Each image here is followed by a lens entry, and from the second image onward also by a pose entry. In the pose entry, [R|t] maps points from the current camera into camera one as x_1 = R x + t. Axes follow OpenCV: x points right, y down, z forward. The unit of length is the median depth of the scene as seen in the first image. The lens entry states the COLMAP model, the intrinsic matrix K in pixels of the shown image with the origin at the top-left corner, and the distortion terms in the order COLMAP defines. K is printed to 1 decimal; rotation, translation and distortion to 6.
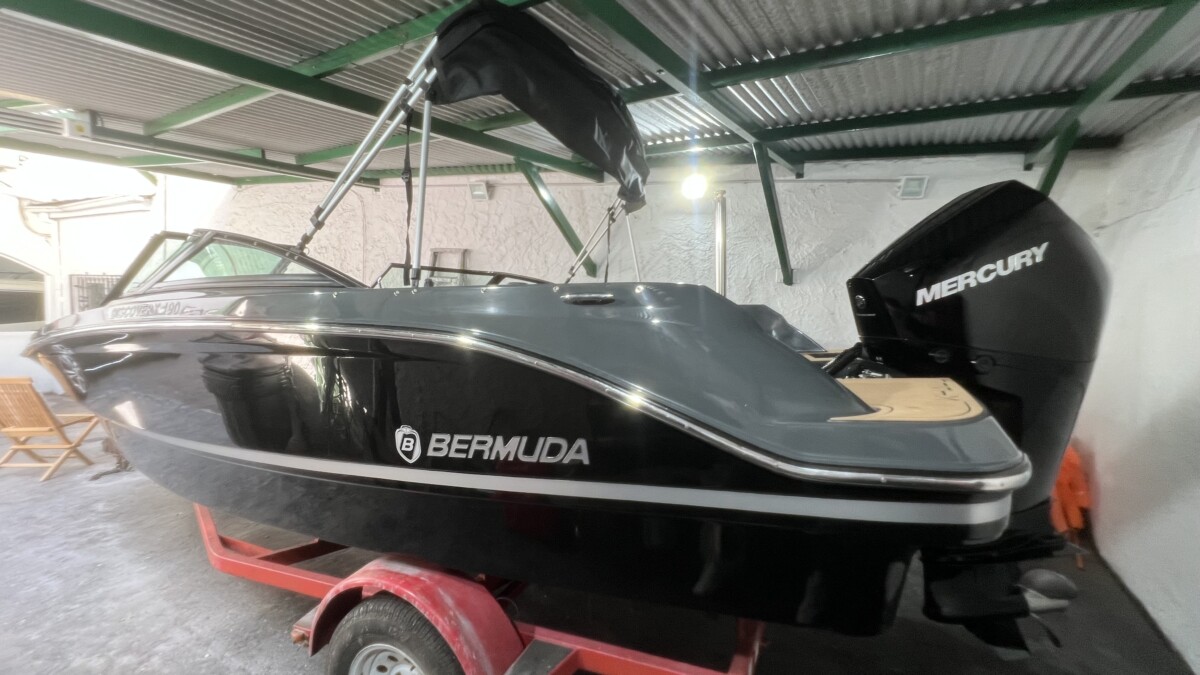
lens RADIAL K [[480.9, 0, 599.7], [0, 480.9, 333.7], [0, 0, 1]] dist [-0.000454, -0.000210]
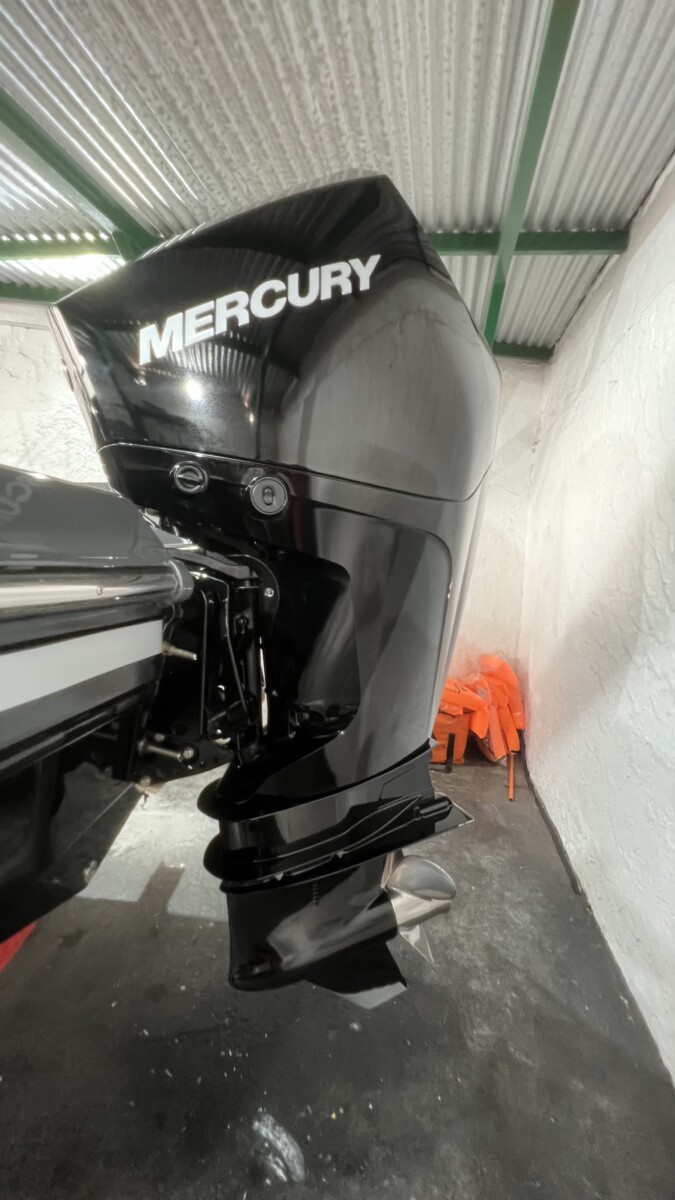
lens RADIAL K [[484.0, 0, 342.6], [0, 484.0, 596.1], [0, 0, 1]] dist [-0.000272, 0.000750]
pose [[0.925490, -0.013640, 0.378526, 0.399728], [0.004760, 0.999691, 0.024384, 0.089170], [-0.378742, -0.020765, 0.925269, 0.306819]]
